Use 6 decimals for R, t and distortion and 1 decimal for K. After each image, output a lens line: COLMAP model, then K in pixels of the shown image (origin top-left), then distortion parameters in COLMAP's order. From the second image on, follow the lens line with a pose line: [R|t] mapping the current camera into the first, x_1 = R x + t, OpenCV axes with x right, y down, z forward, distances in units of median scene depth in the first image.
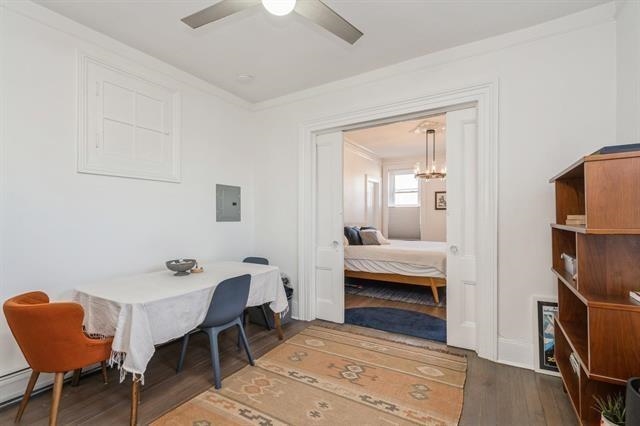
lens RADIAL K [[292.8, 0, 321.2], [0, 292.8, 212.5], [0, 0, 1]] dist [-0.006387, 0.002820]
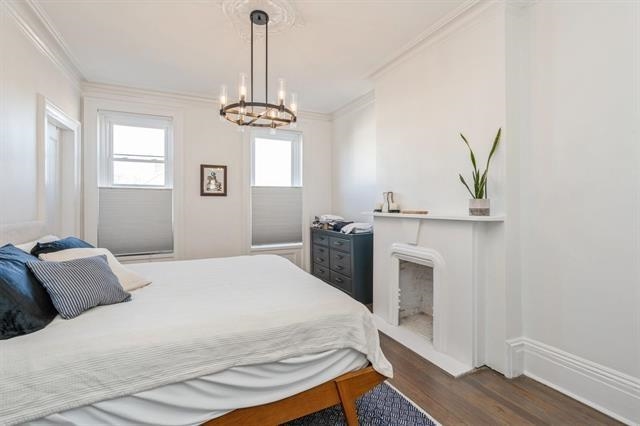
lens RADIAL K [[292.8, 0, 325.4], [0, 292.8, 207.1], [0, 0, 1]] dist [-0.006387, 0.002820]
pose [[0.548624, -0.007892, 0.836032, 0.049456], [-0.005101, 0.999905, 0.012786, 0.006648], [-0.836054, -0.011279, 0.548531, 0.589507]]
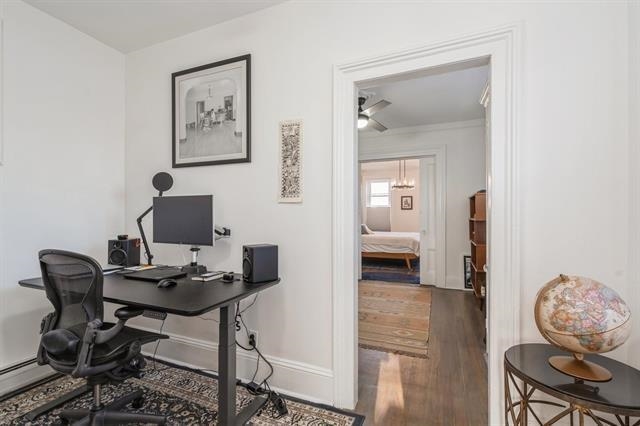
lens RADIAL K [[292.8, 0, 319.9], [0, 292.8, 211.5], [0, 0, 1]] dist [-0.006387, 0.002820]
pose [[0.989667, -0.003427, 0.143345, -0.219796], [0.003069, 0.999992, 0.002720, -0.006101], [-0.143353, -0.002252, 0.989669, -0.353323]]
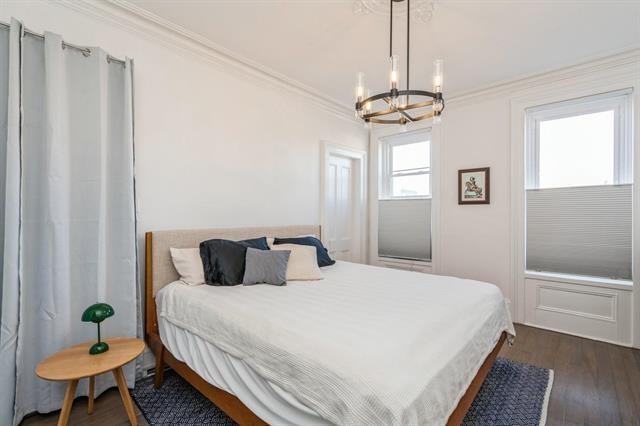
lens RADIAL K [[292.8, 0, 318.0], [0, 292.8, 212.3], [0, 0, 1]] dist [-0.006387, 0.002820]
pose [[0.980889, 0.000441, -0.194569, 0.302301], [0.000491, 0.999989, 0.004742, 0.003832], [0.194569, -0.004746, 0.980877, 0.537408]]
